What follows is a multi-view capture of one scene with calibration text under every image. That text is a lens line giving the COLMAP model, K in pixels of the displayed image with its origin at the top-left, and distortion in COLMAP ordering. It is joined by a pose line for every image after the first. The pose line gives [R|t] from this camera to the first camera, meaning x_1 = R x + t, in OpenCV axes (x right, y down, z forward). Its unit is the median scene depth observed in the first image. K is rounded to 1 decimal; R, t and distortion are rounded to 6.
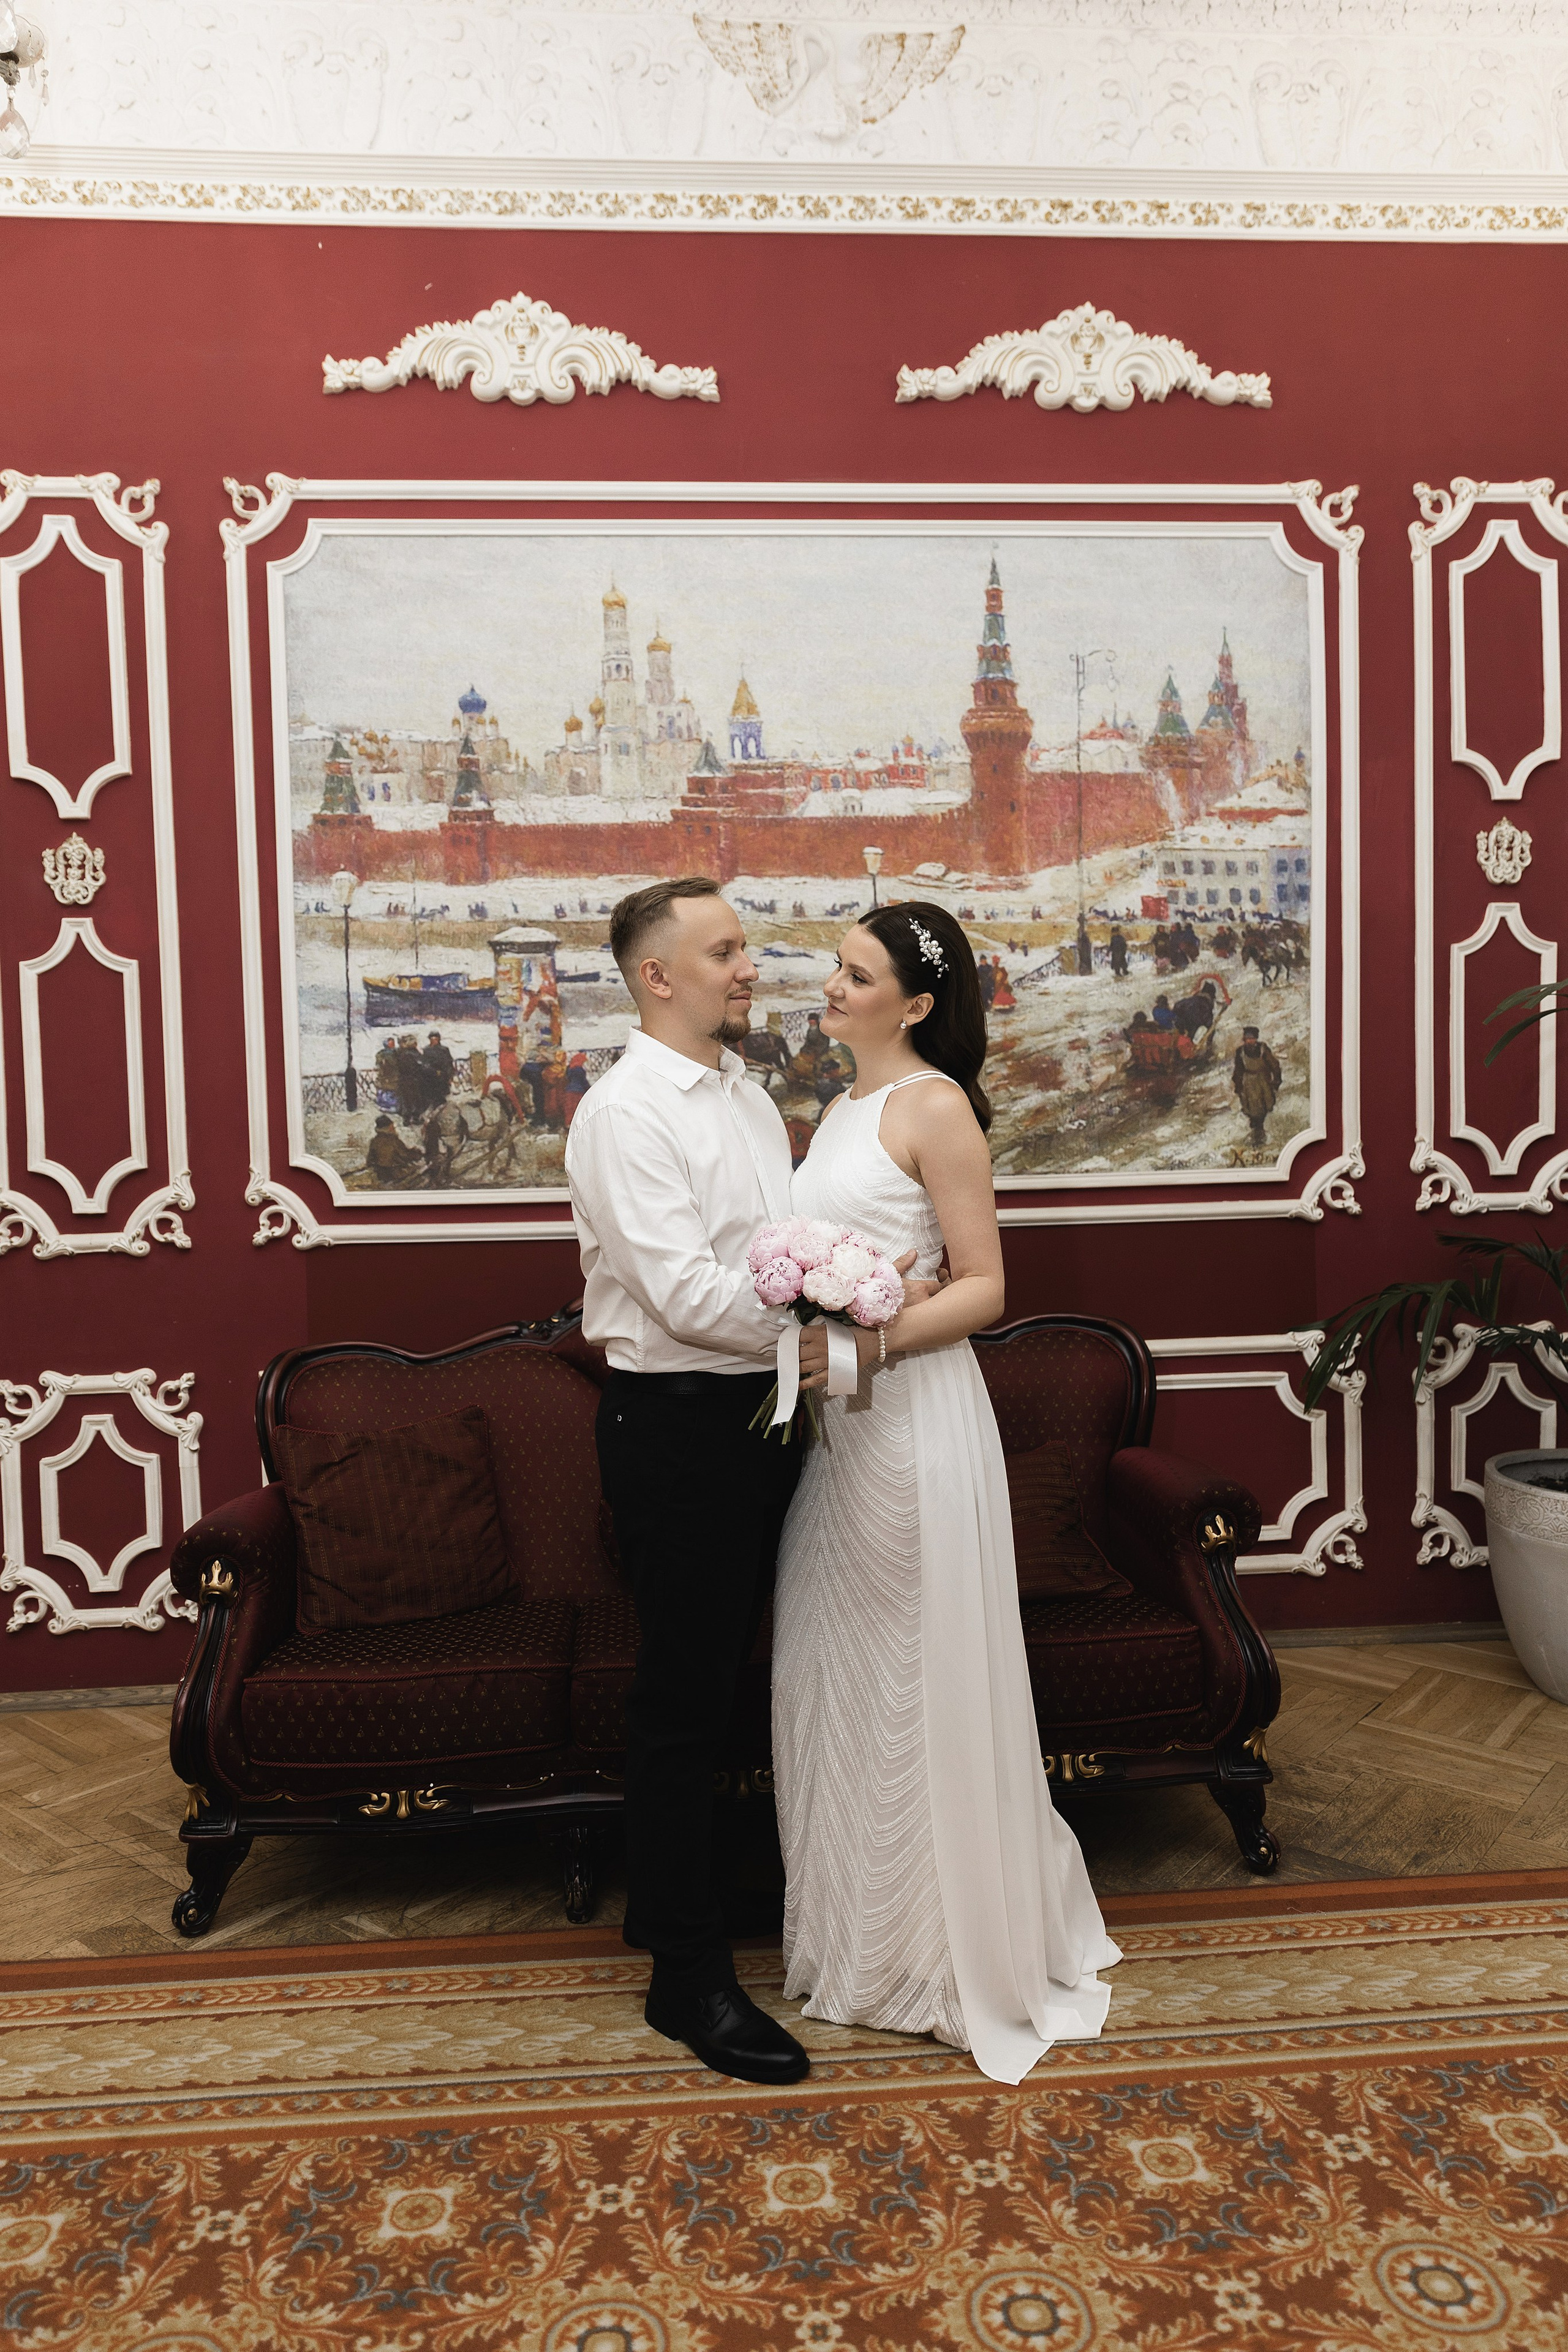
lens RADIAL K [[1559.1, 0, 780.8], [0, 1559.1, 1177.0], [0, 0, 1]] dist [0.018210, -0.004747]
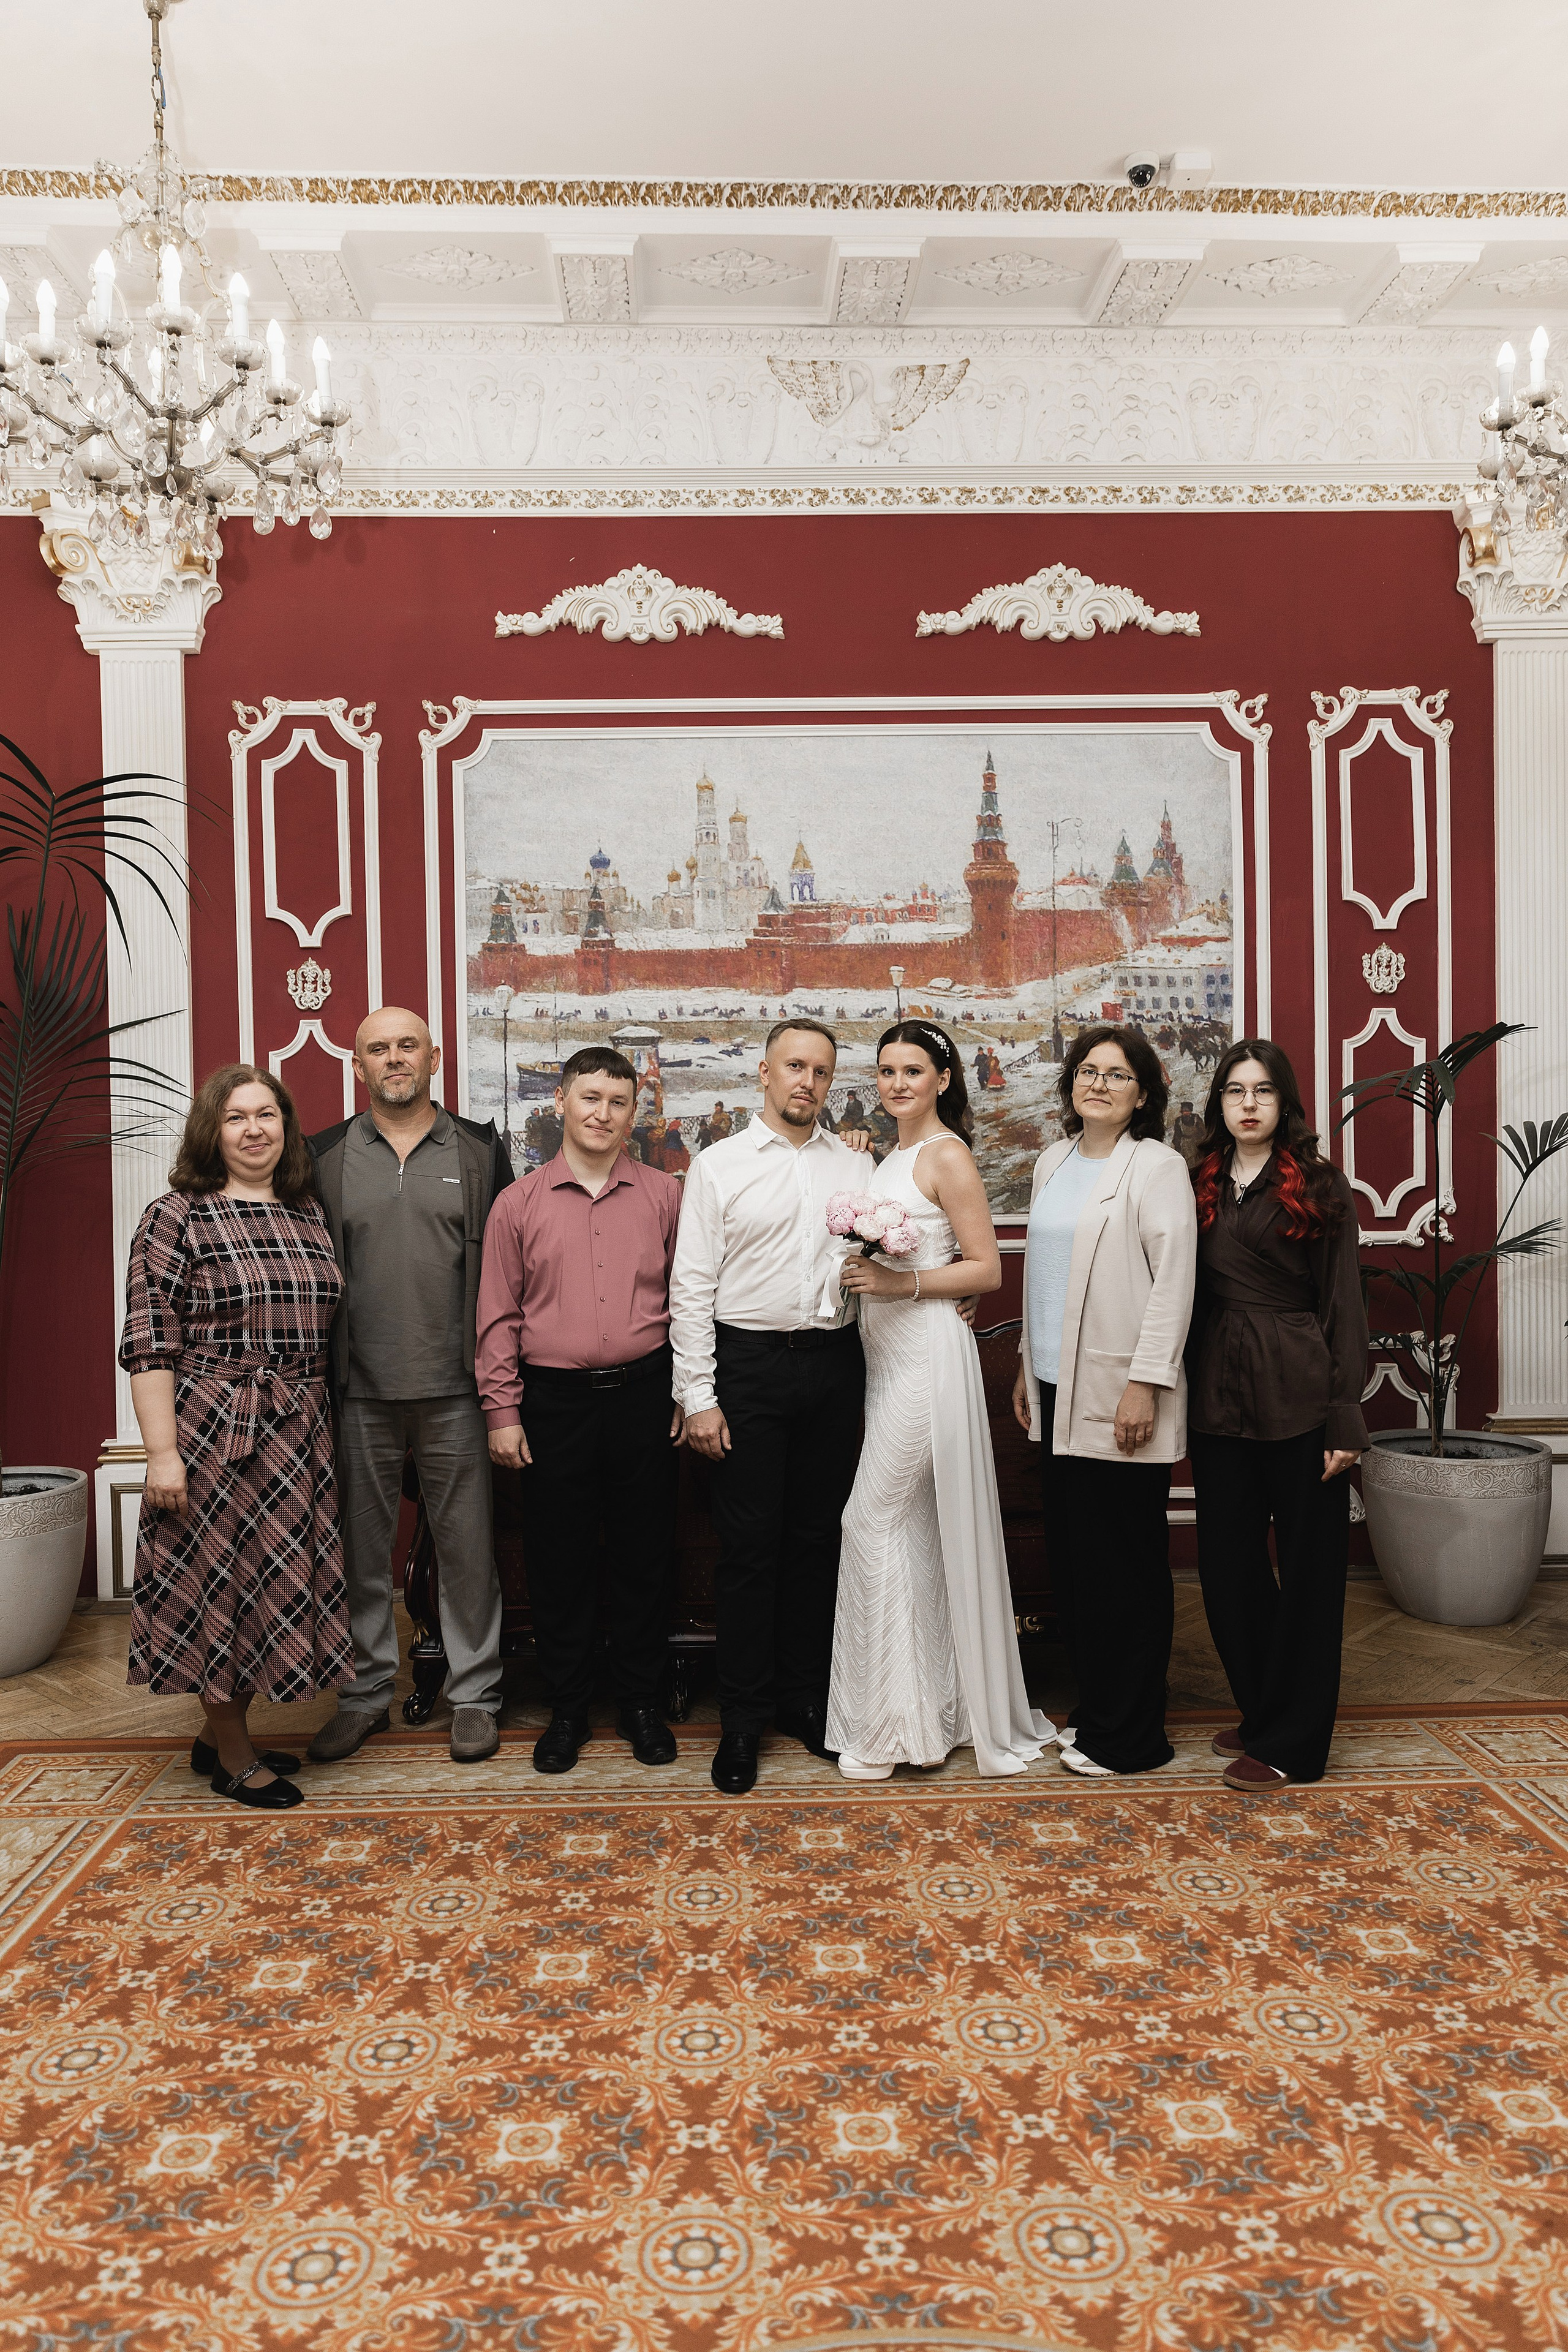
lens RADIAL K [[1548.2, 0, 782.5], [0, 1548.2, 1178.5], [0, 0, 1]] dist [0.017559, -0.005047]
pose [[0.999123, 0.006736, -0.041333, 0.017419], [-0.007920, 0.999561, -0.028553, 0.007877], [0.041123, 0.028855, 0.998737, -0.319712]]
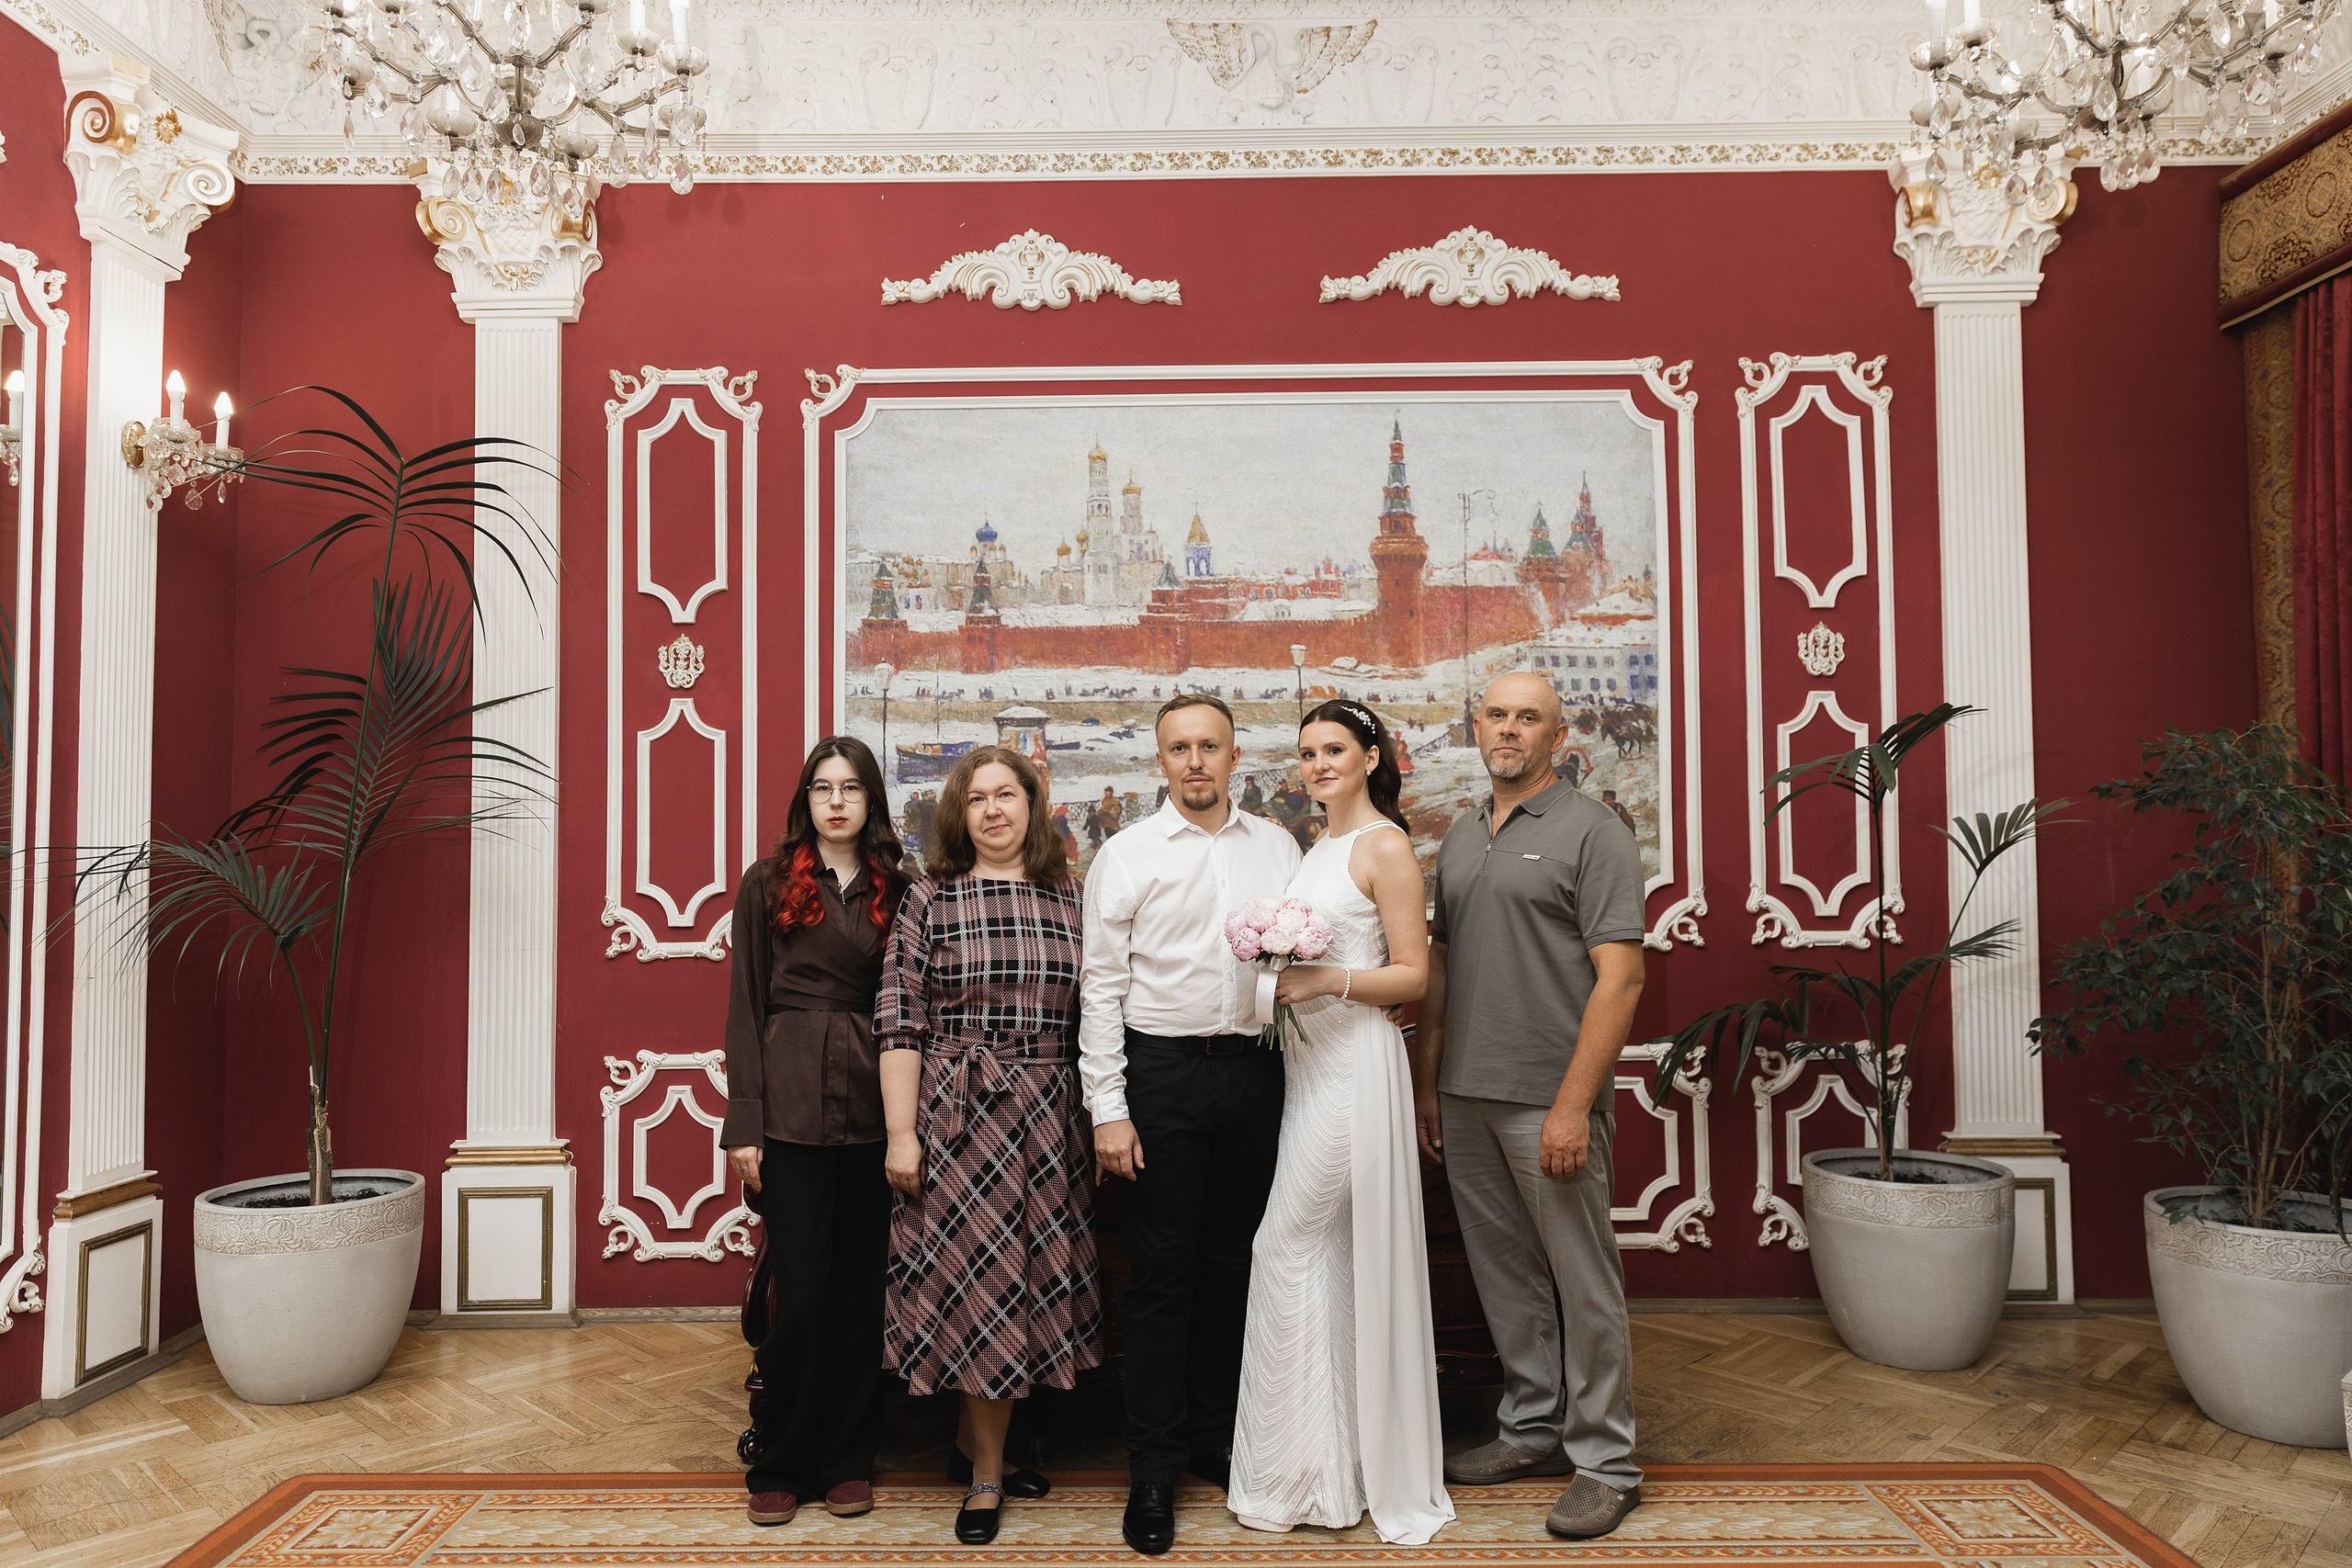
lens RADIAL K [[1559.0, 0, 1177.0], [0, 1559.0, 789.2], [0, 0, 1]] dist [0.018210, -0.004747]
pose [[0.997112, 0.010762, -0.075185, 0.057782], [-0.016918, 0.996511, -0.081727, 0.008840], [0.074044, 0.082763, 0.993815, -0.247115]]
